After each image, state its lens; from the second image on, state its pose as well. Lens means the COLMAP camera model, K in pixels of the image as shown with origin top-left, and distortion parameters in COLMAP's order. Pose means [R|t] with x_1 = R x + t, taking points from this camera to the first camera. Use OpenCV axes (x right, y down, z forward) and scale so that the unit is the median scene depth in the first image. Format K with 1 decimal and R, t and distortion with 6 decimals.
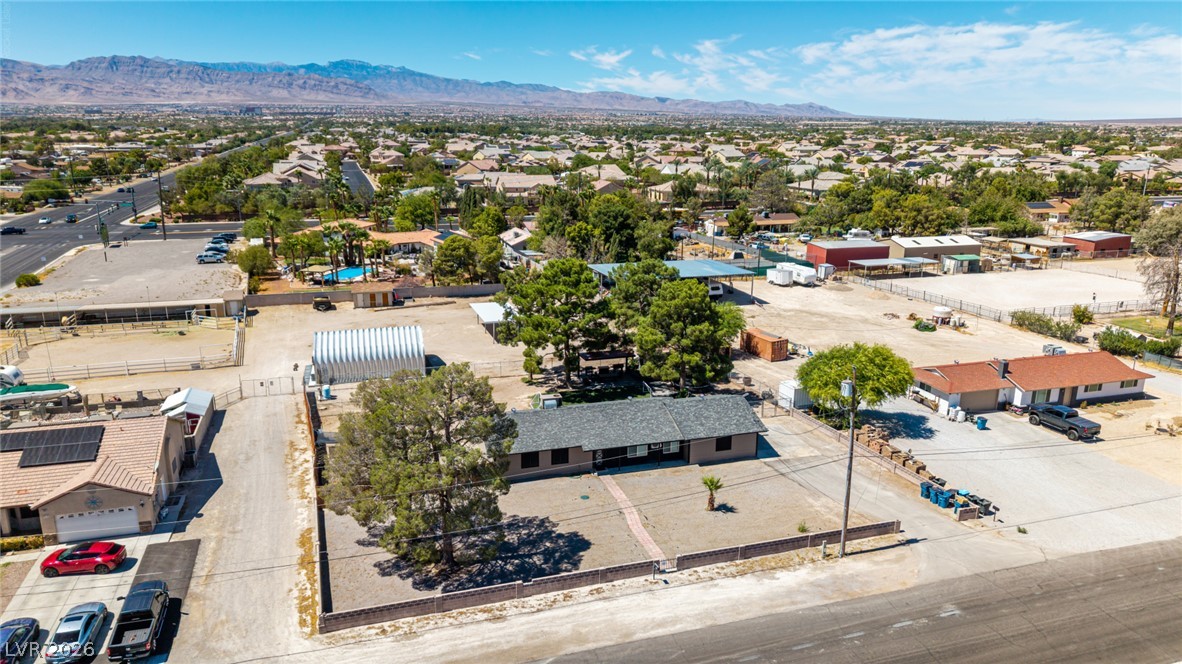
lens RADIAL K [[791.6, 0, 593.0], [0, 791.6, 331.2], [0, 0, 1]] dist [0.015954, -0.013595]
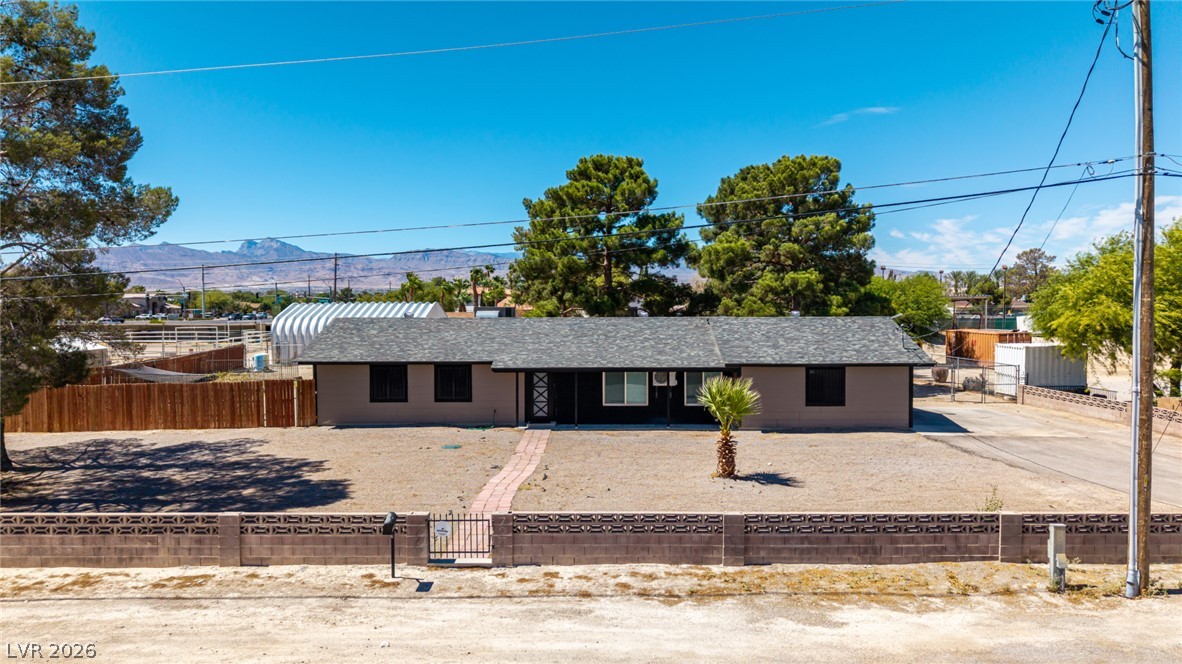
lens RADIAL K [[791.6, 0, 593.0], [0, 791.6, 331.2], [0, 0, 1]] dist [0.015954, -0.013595]
pose [[0.950986, 0.000021, -0.309234, 0.162941], [-0.066786, 0.976414, -0.205319, 0.191559], [0.301936, 0.215908, 0.928557, 0.499017]]
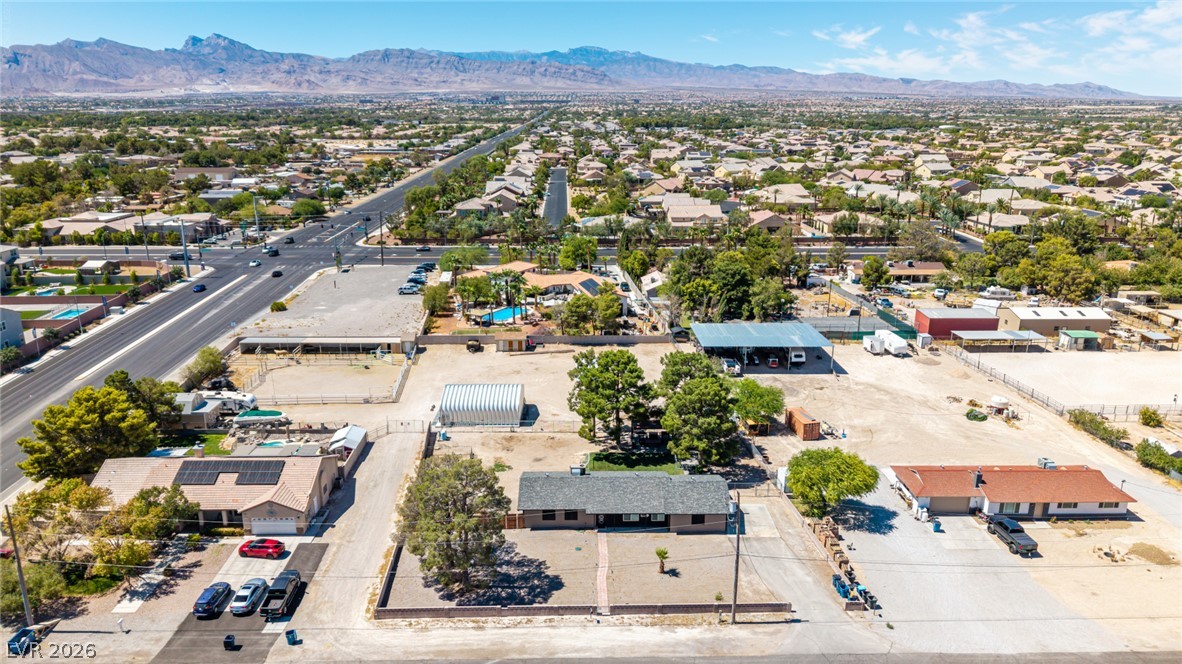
lens RADIAL K [[791.6, 0, 593.0], [0, 791.6, 331.2], [0, 0, 1]] dist [0.015954, -0.013595]
pose [[0.961458, 0.071054, -0.265612, 0.295533], [-0.065983, 0.997428, 0.027980, -0.176554], [0.266917, -0.009375, 0.963674, -0.278665]]
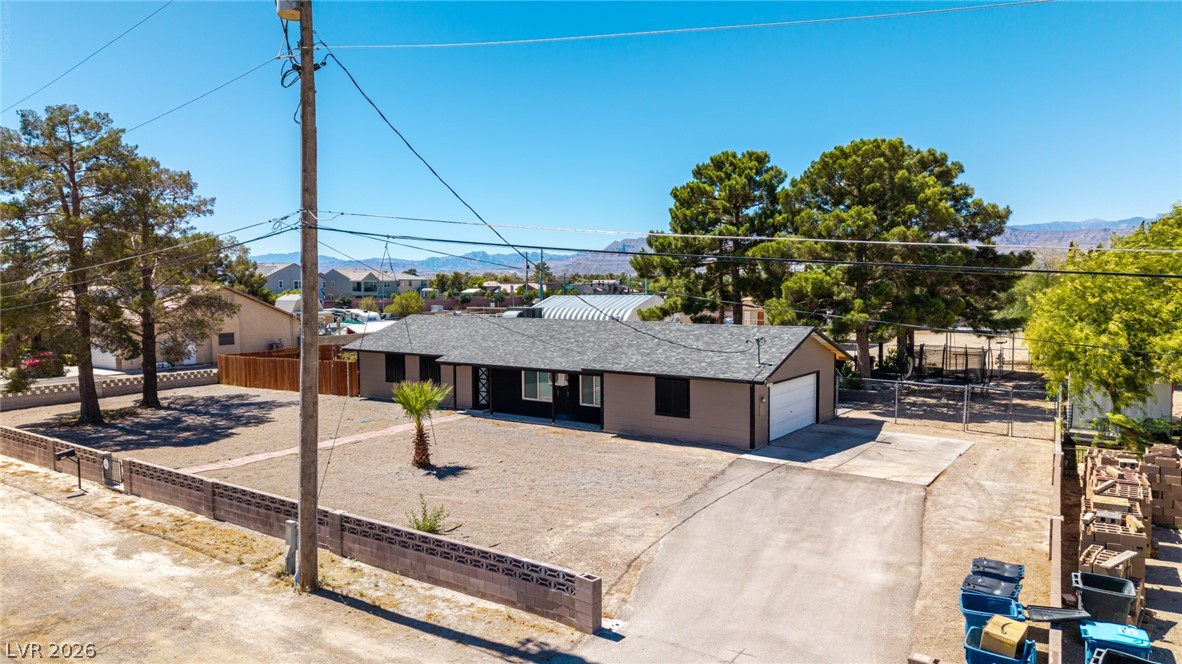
lens RADIAL K [[782.1, 0, 591.0], [0, 782.1, 332.0], [0, 0, 1]] dist [0.051926, -0.057924]
pose [[0.600391, 0.035056, -0.798938, 0.440099], [-0.189107, 0.976928, -0.099246, 0.143324], [0.777026, 0.210671, 0.593168, 0.639620]]
